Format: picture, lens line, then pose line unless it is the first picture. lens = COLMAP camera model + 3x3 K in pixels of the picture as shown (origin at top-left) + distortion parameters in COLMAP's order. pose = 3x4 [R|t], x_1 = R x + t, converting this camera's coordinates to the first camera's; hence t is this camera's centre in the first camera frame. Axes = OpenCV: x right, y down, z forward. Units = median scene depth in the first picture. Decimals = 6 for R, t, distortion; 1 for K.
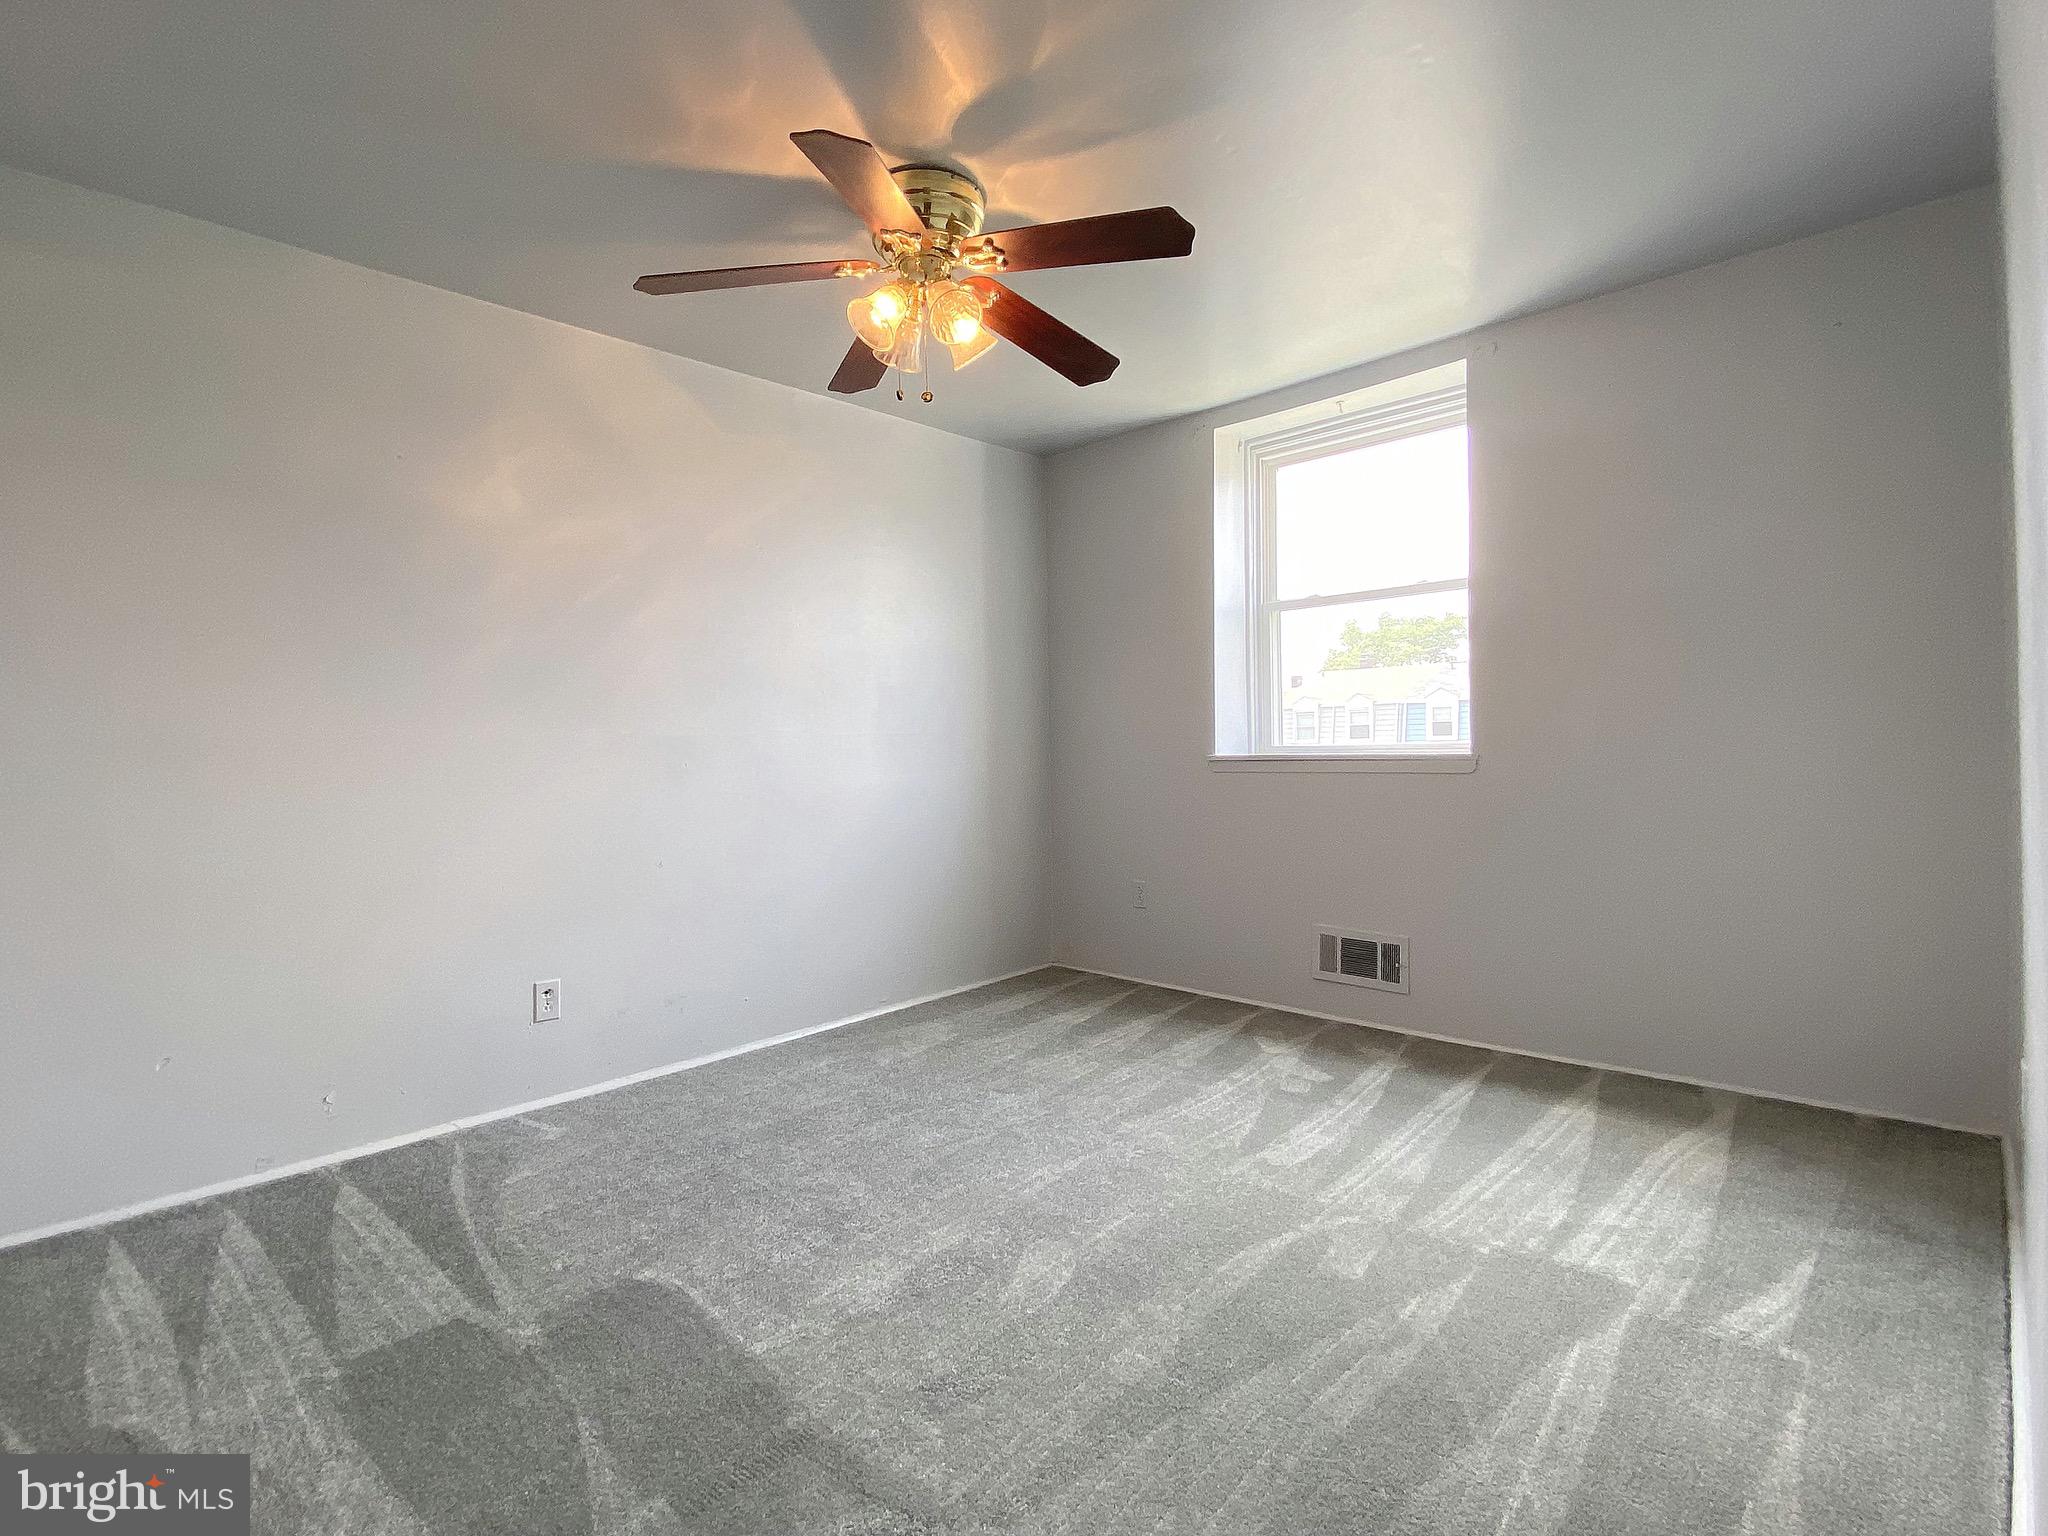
lens RADIAL K [[945.6, 0, 1024.0], [0, 945.6, 768.0], [0, 0, 1]] dist [-0.000212, -0.000117]
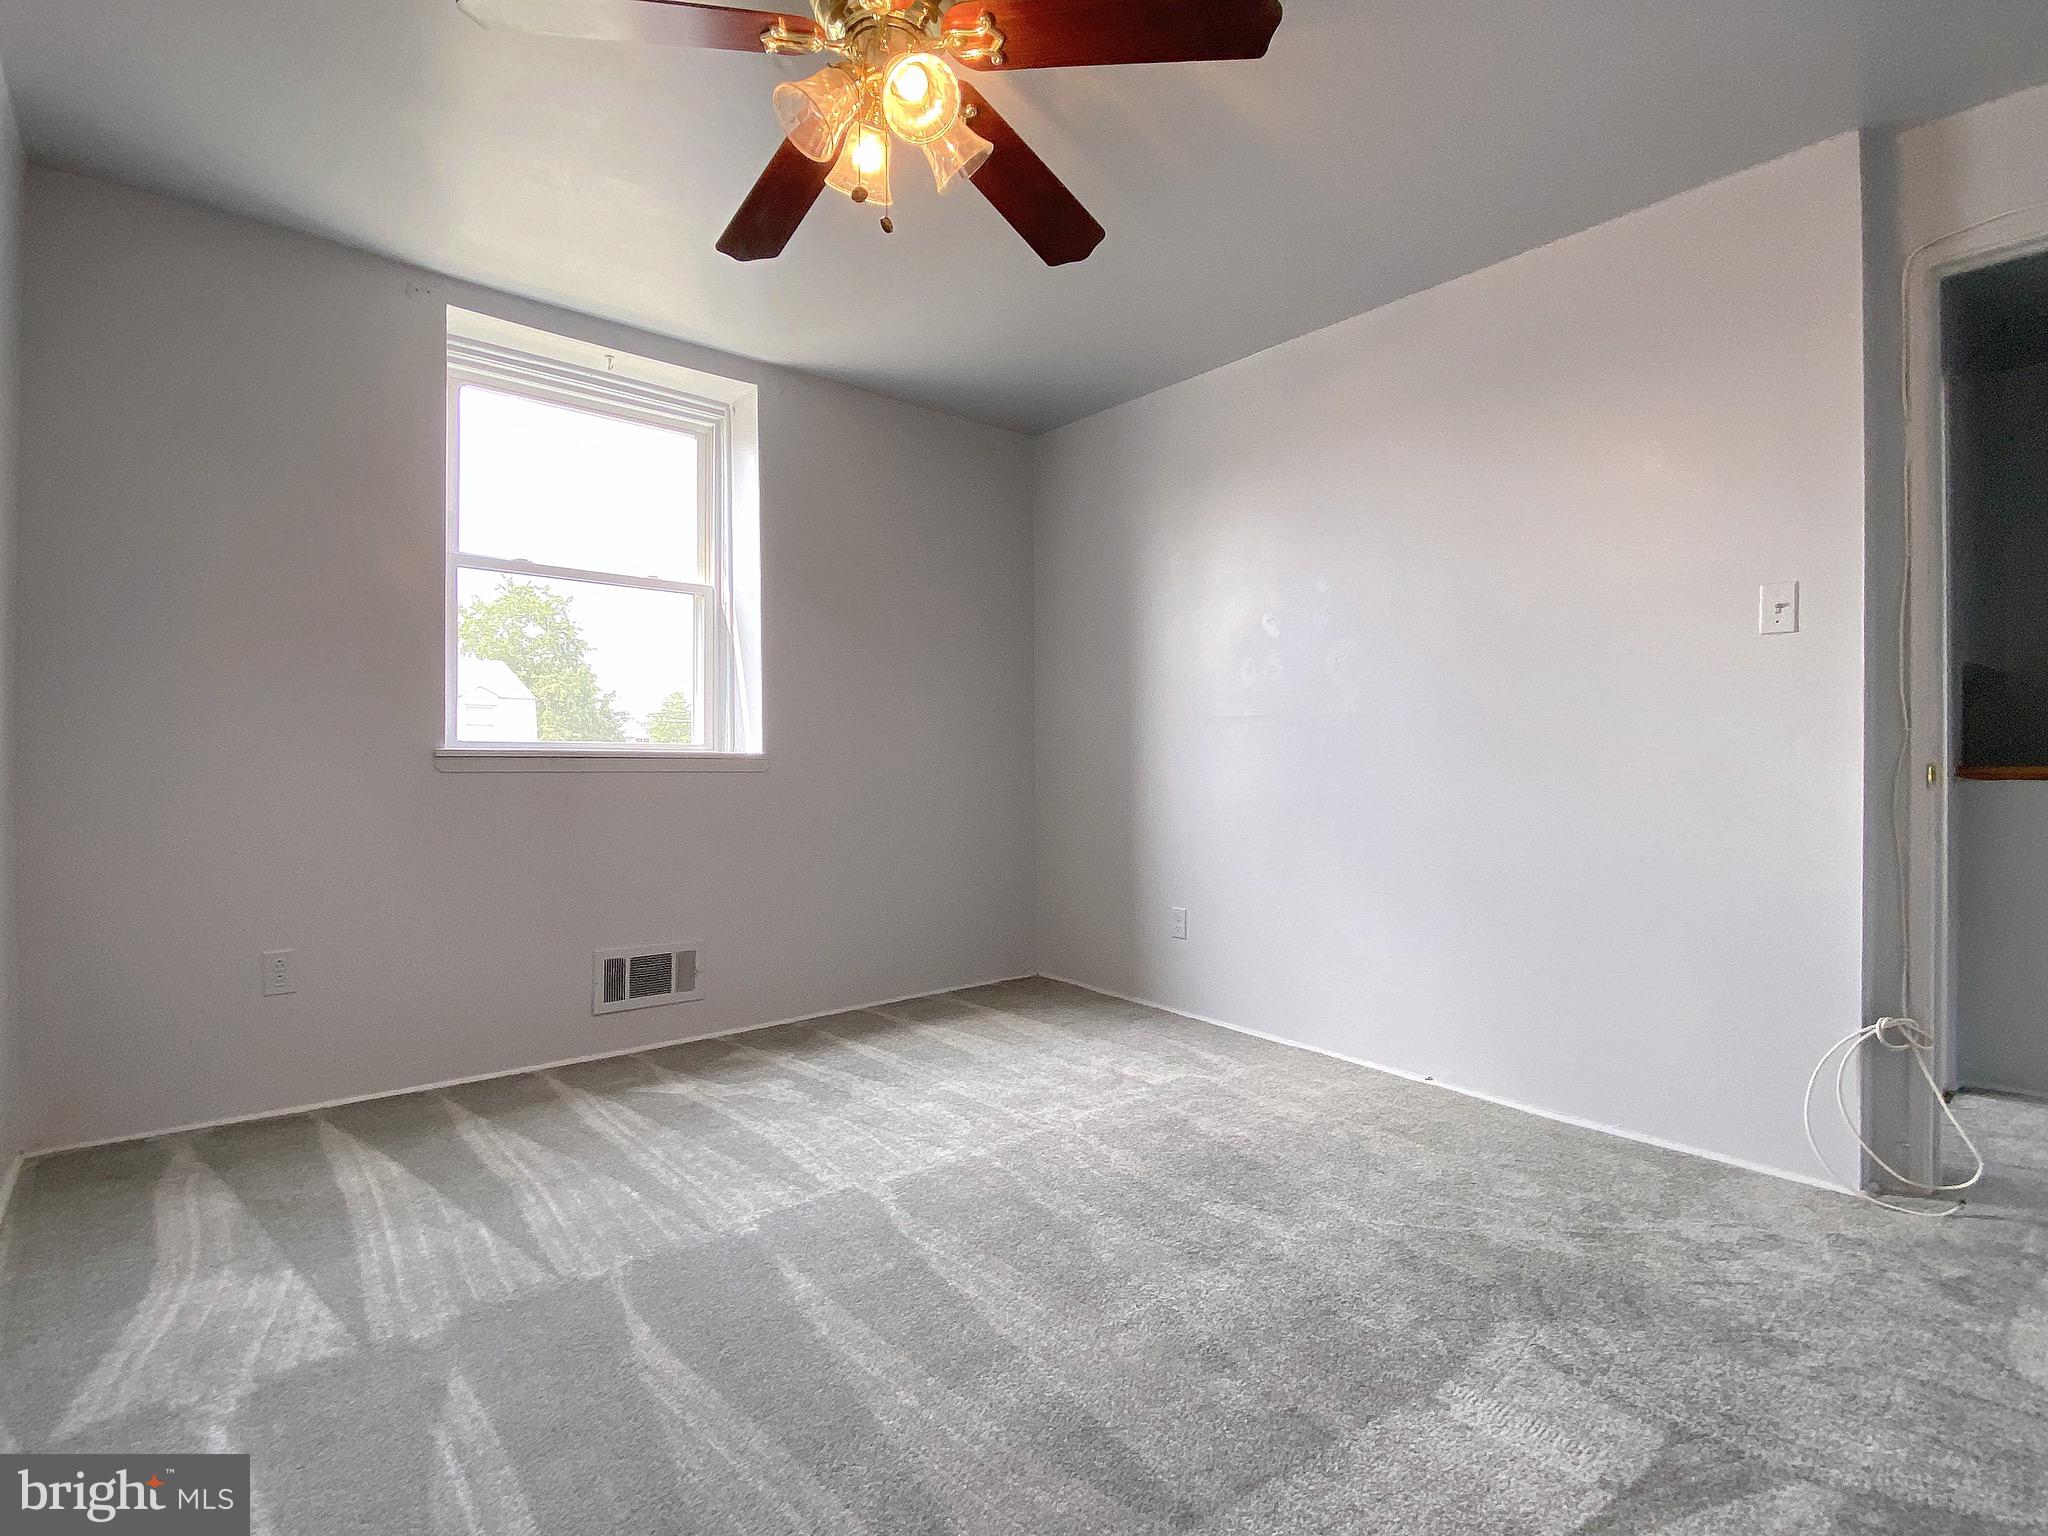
lens RADIAL K [[979.6, 0, 1024.0], [0, 979.6, 768.0], [0, 0, 1]] dist [-0.000393, -0.000064]
pose [[0.149677, -0.000130, 0.988735, -0.551779], [0.009681, 0.999952, -0.001334, 0.003843], [-0.988687, 0.009772, 0.149671, 0.511822]]
